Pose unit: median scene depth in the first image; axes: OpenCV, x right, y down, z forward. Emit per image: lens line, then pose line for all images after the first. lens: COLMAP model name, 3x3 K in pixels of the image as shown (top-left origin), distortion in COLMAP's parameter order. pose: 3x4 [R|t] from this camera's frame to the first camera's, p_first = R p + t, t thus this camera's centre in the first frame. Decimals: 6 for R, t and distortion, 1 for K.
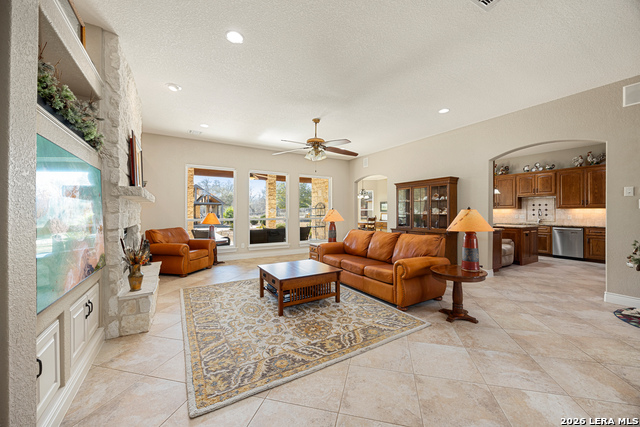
lens RADIAL K [[248.6, 0, 321.7], [0, 248.6, 210.9], [0, 0, 1]] dist [-0.000587, 0.000004]
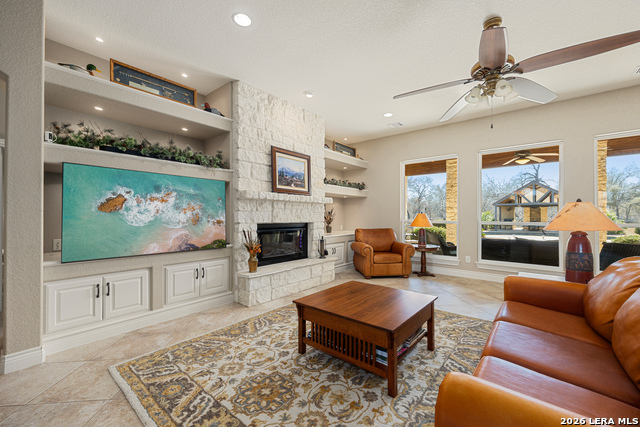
lens RADIAL K [[259.7, 0, 328.9], [0, 259.7, 215.1], [0, 0, 1]] dist [0.002803, 0.000312]
pose [[0.334011, -0.000847, -0.942569, 0.634425], [0.001404, 0.999999, -0.000401, 0.028781], [0.942568, -0.001190, 0.334012, 0.924456]]
